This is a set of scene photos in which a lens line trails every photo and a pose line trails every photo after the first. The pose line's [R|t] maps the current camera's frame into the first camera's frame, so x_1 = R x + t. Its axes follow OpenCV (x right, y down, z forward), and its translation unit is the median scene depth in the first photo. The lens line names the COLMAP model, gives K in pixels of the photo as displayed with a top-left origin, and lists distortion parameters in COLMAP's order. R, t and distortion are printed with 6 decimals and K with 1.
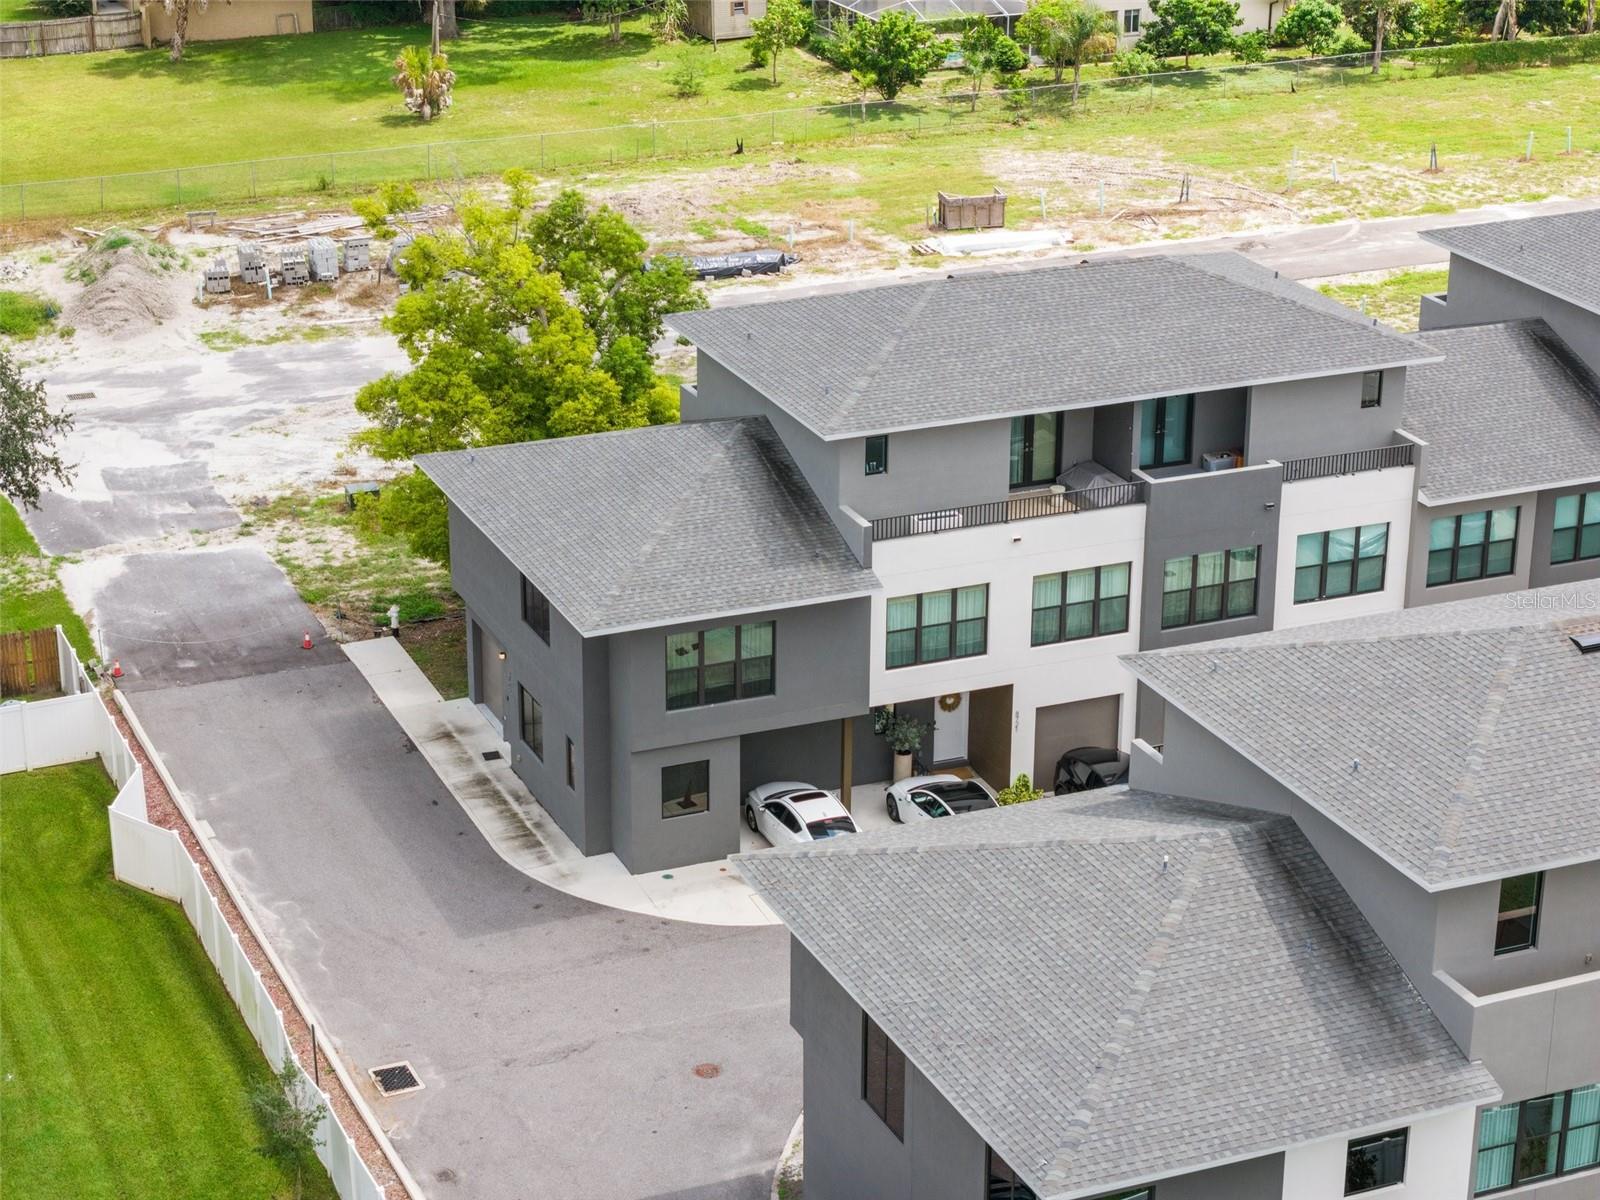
lens RADIAL K [[3190.9, 0, 800.0], [0, 3190.9, 600.0], [0, 0, 1]] dist [0.004504, 0.164975]
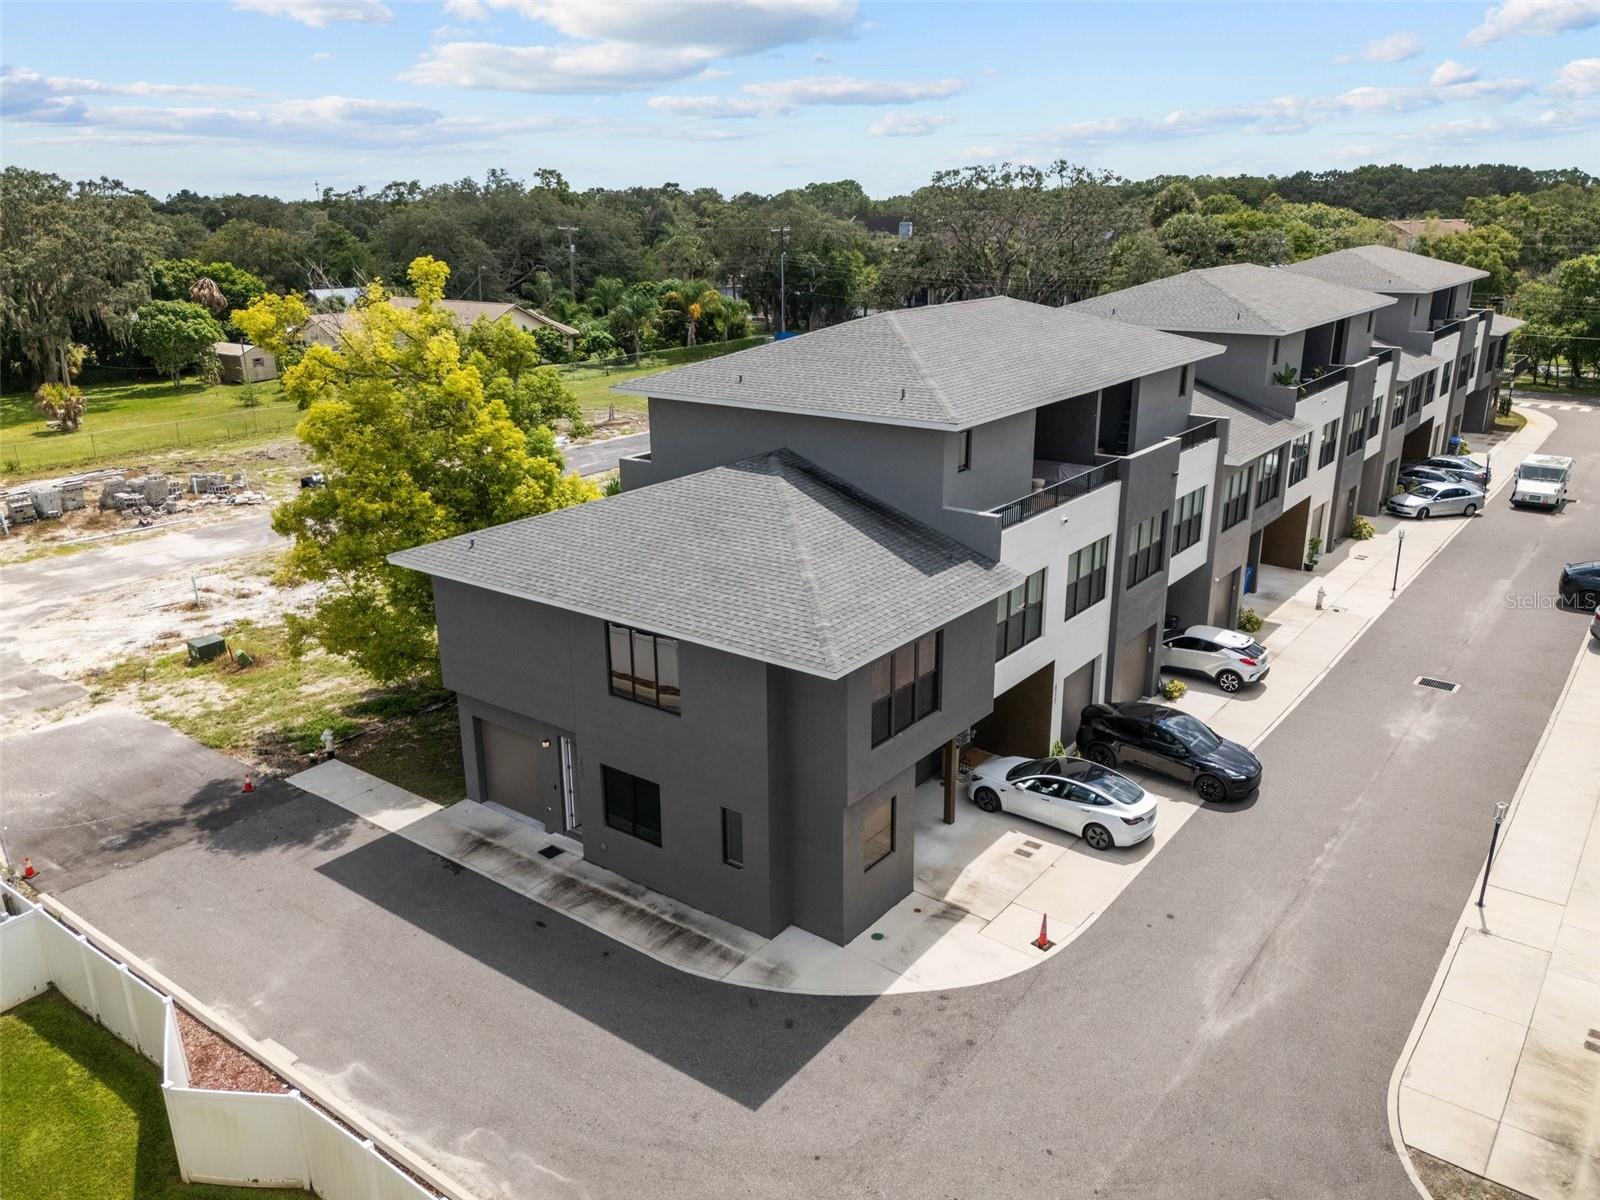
lens RADIAL K [[1214.0, 0, 800.0], [0, 1214.0, 600.0], [0, 0, 1]] dist [0.063706, -0.048457]
pose [[0.869161, -0.166962, 0.465492, -0.185308], [0.193684, 0.981015, -0.009776, -0.006045], [-0.455022, 0.098656, 0.884998, 0.635792]]
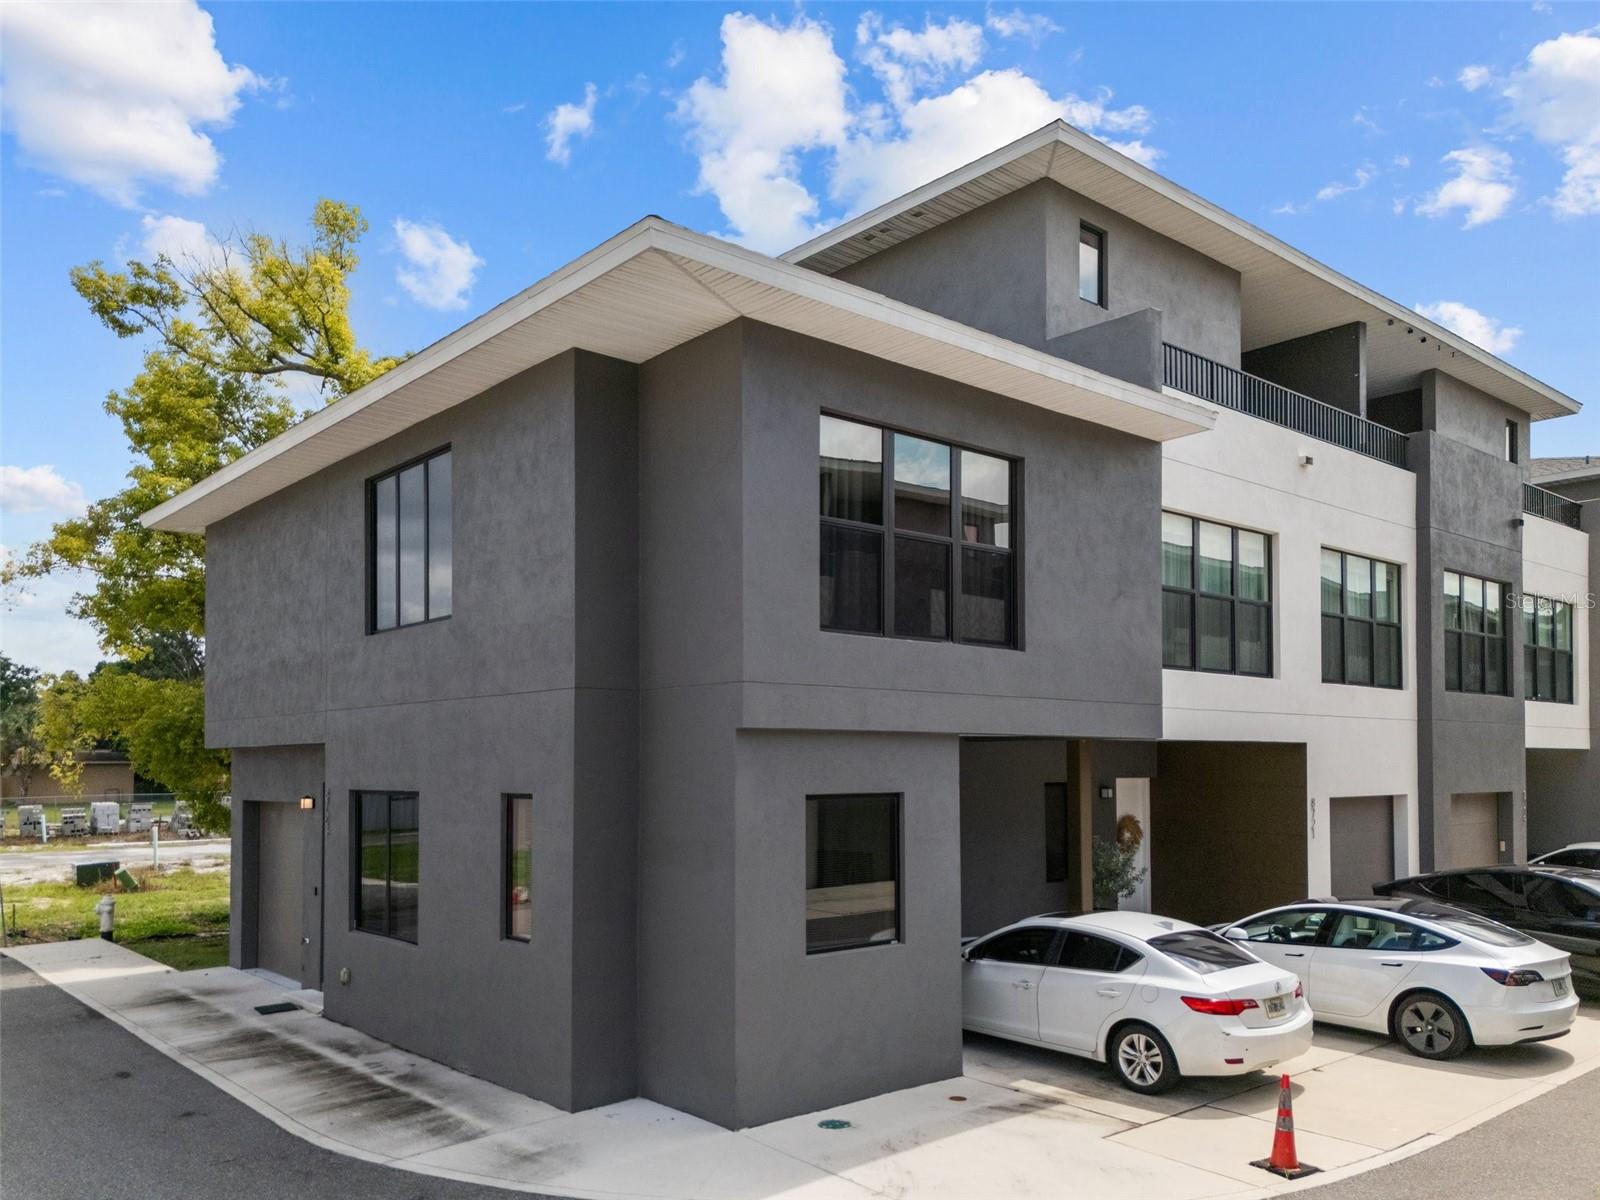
lens RADIAL K [[1236.2, 0, 798.6], [0, 1236.2, 735.3], [0, 0, 1]] dist [0.054252, -0.010586]
pose [[0.950814, -0.003598, 0.309742, -0.079197], [0.121310, 0.924388, -0.361649, 0.087442], [-0.285021, 0.381435, 0.879358, 0.788001]]
